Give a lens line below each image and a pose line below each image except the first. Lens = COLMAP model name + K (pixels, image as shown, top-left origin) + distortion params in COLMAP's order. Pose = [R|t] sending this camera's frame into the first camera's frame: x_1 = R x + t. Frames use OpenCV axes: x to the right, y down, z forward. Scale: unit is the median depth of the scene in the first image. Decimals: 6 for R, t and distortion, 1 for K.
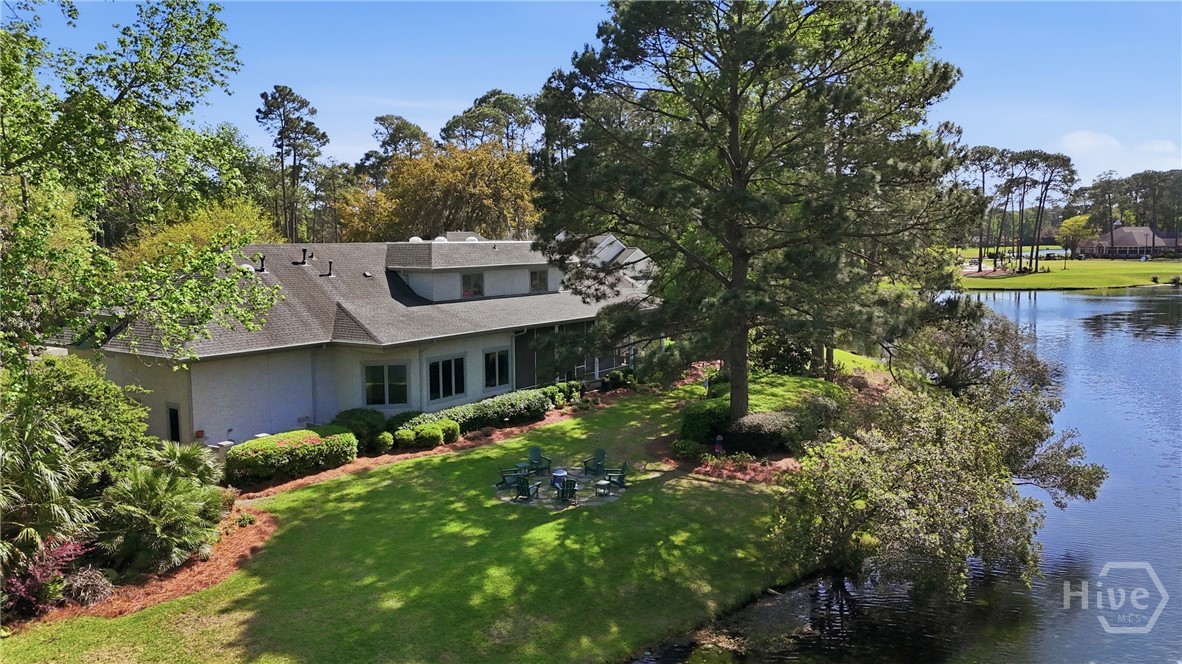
lens RADIAL K [[816.3, 0, 591.0], [0, 816.3, 332.0], [0, 0, 1]] dist [-0.003587, -0.005961]
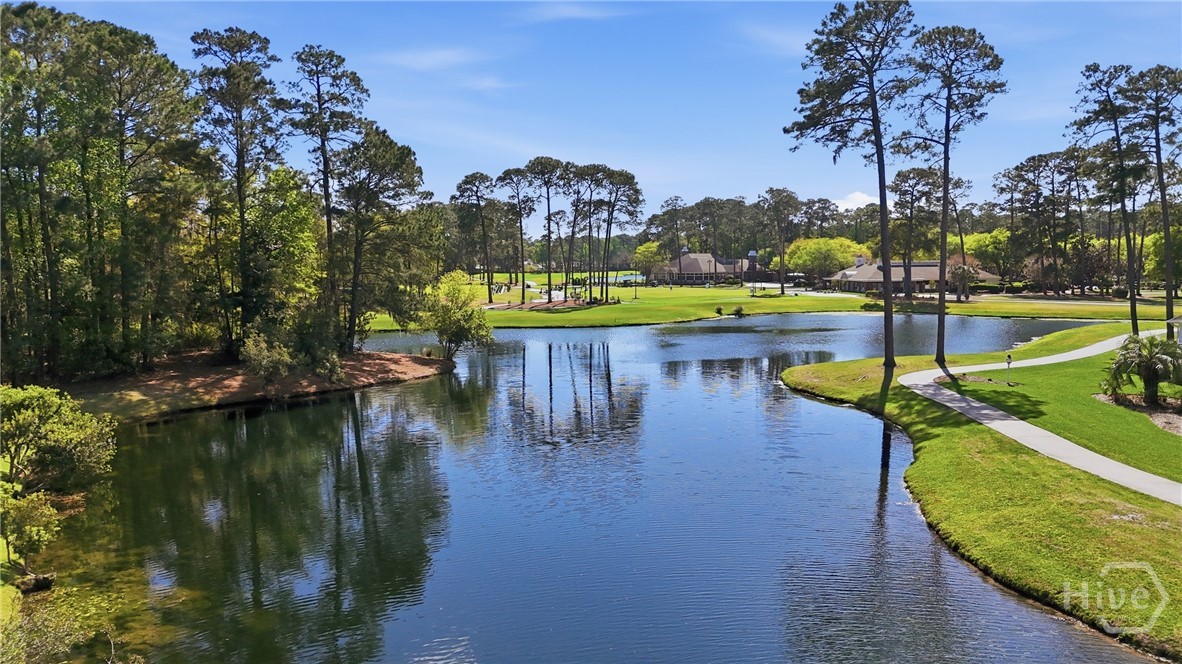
lens RADIAL K [[816.3, 0, 591.0], [0, 816.3, 332.0], [0, 0, 1]] dist [-0.003587, -0.005961]
pose [[0.899561, -0.028659, 0.435854, 0.111973], [0.040939, 0.998985, -0.018808, -0.020001], [-0.434873, 0.034763, 0.899821, 0.163528]]
